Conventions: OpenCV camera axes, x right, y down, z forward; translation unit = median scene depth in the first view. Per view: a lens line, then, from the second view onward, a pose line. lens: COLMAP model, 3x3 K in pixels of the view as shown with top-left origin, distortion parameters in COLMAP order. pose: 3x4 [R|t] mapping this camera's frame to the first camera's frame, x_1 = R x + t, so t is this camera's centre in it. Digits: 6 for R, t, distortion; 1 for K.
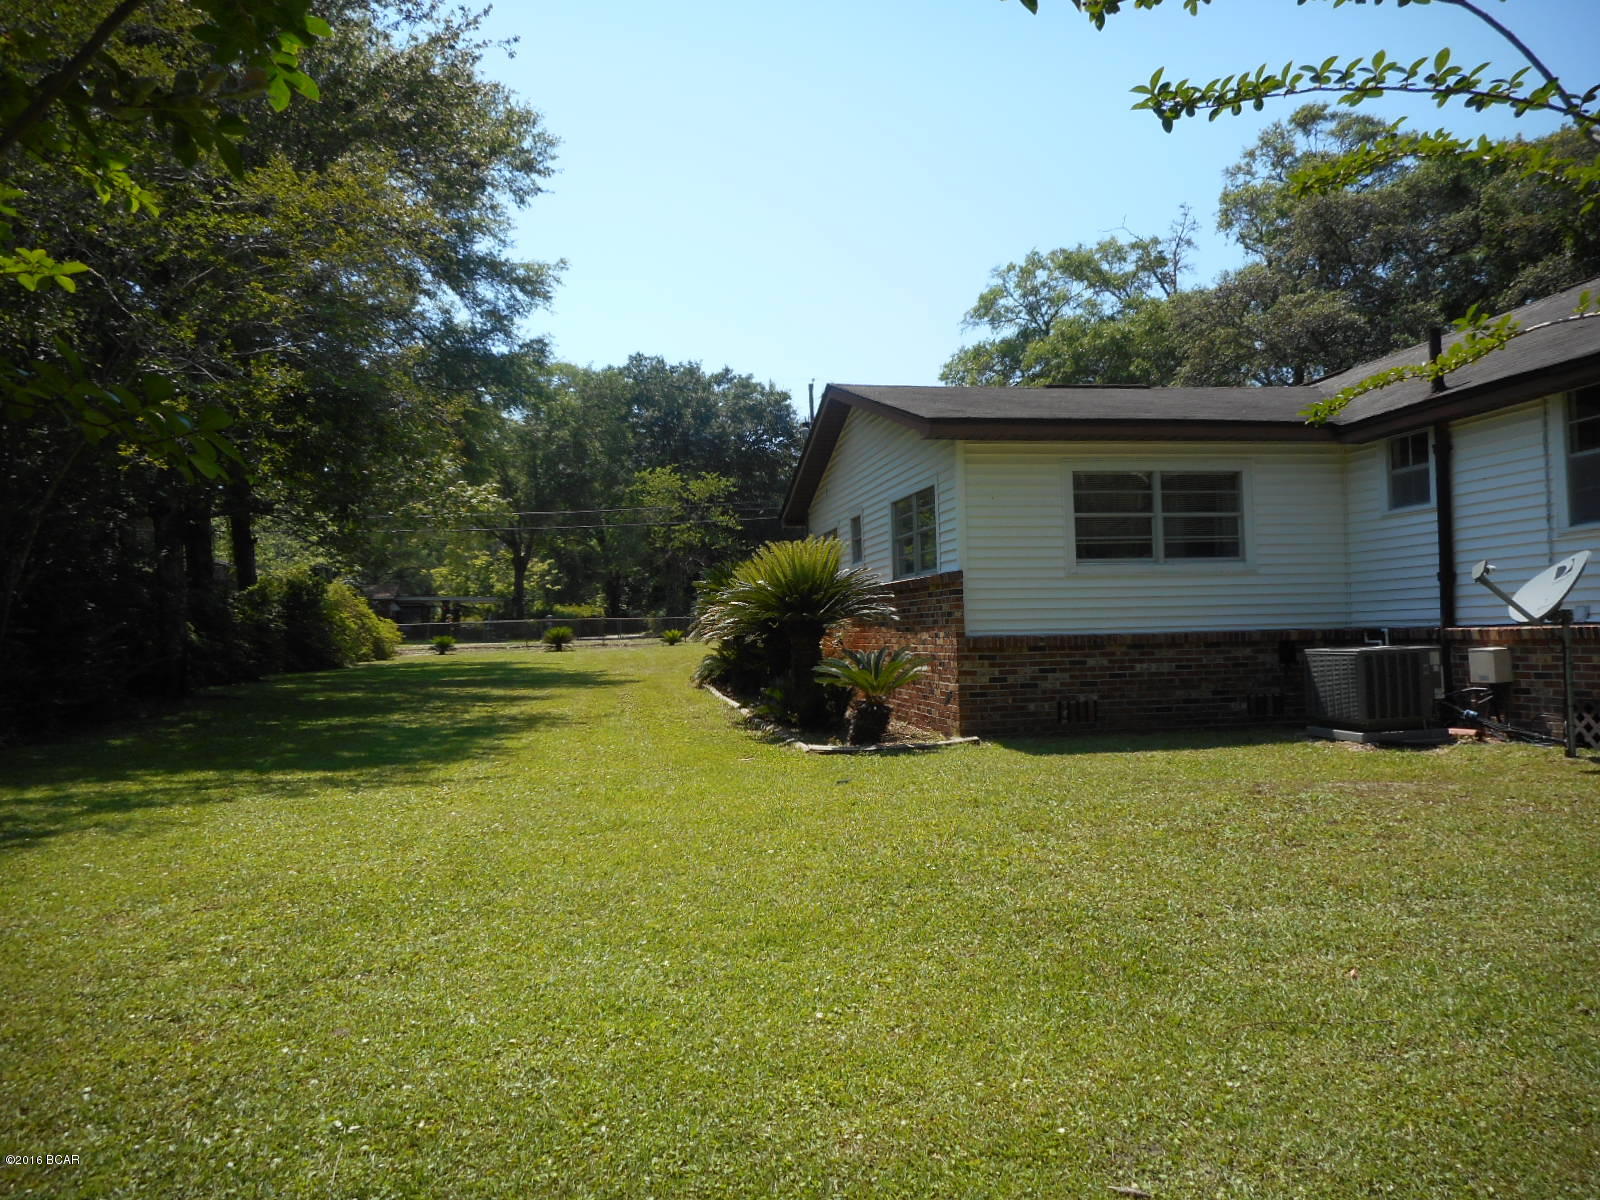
lens RADIAL K [[1198.7, 0, 793.7], [0, 1198.7, 612.4], [0, 0, 1]] dist [-0.018774, 0.017583]
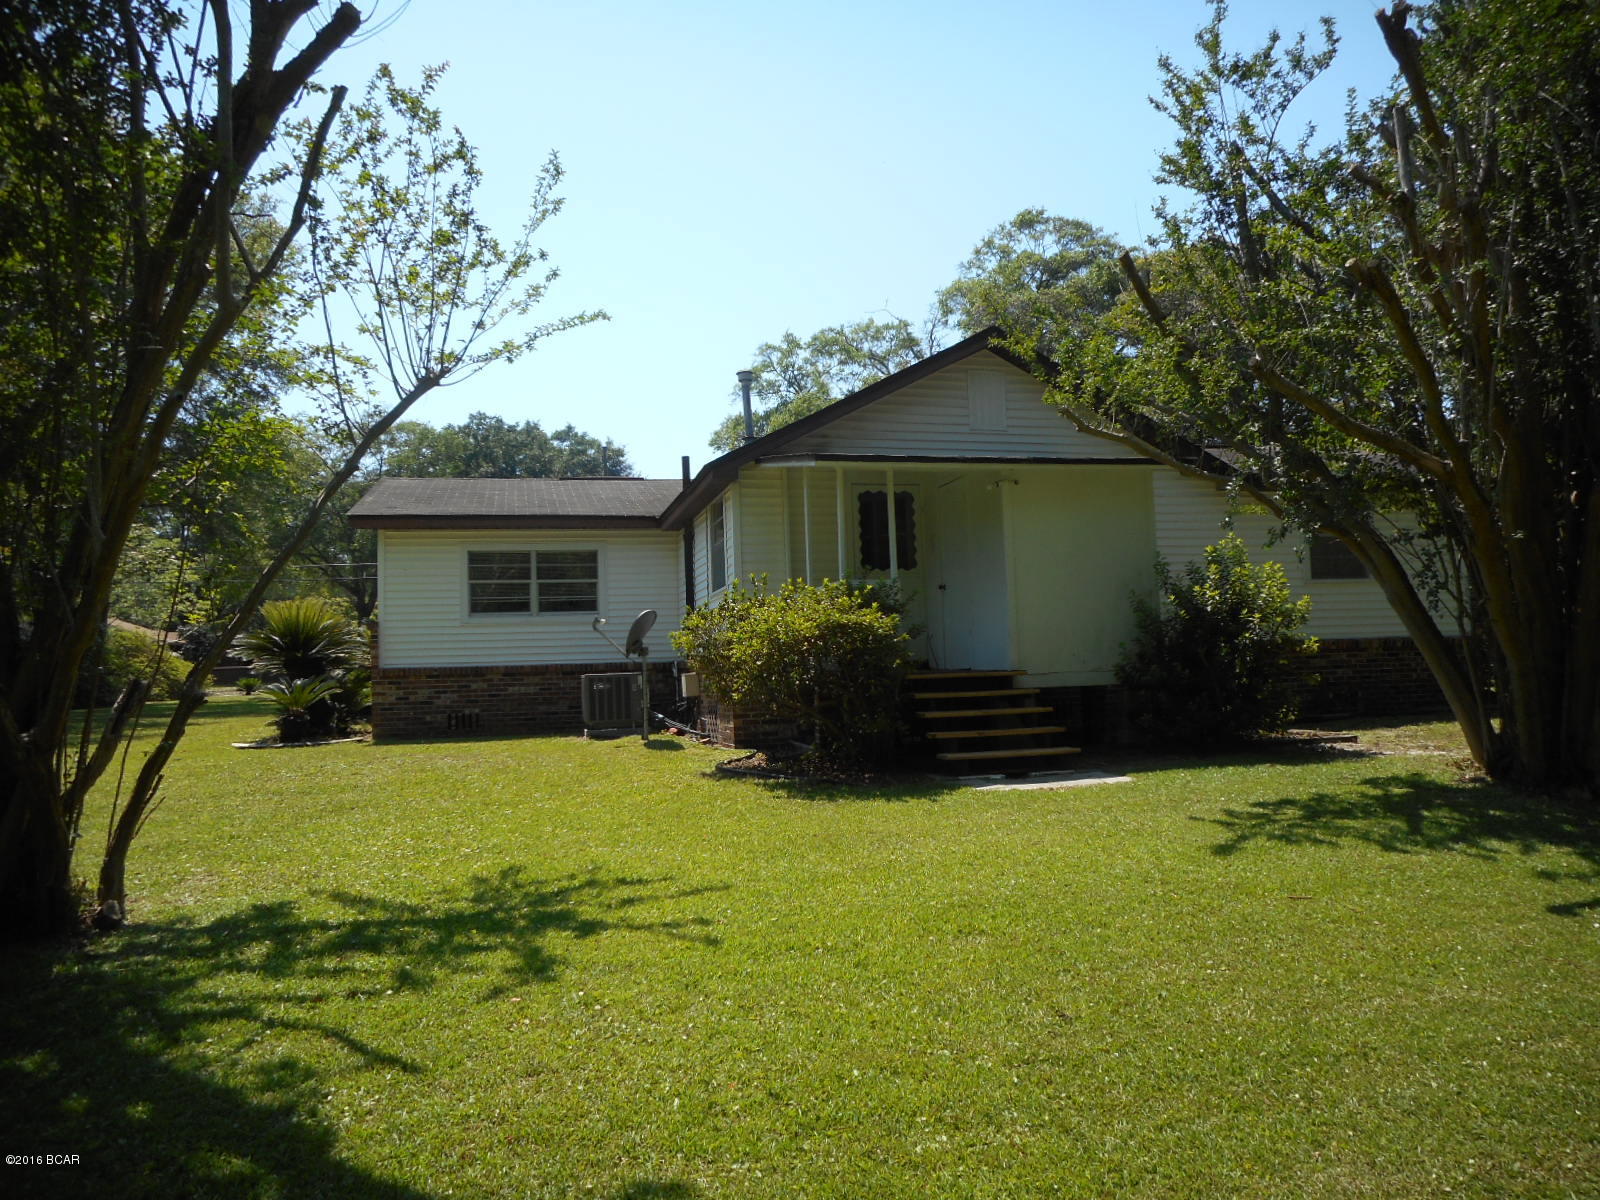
lens RADIAL K [[1198.7, 0, 806.6], [0, 1198.7, 586.4], [0, 0, 1]] dist [-0.018774, 0.017583]
pose [[0.998013, -0.001366, 0.062999, 0.145529], [0.004977, 0.998350, -0.057206, 0.001857], [-0.062817, 0.057406, 0.996373, -0.115565]]
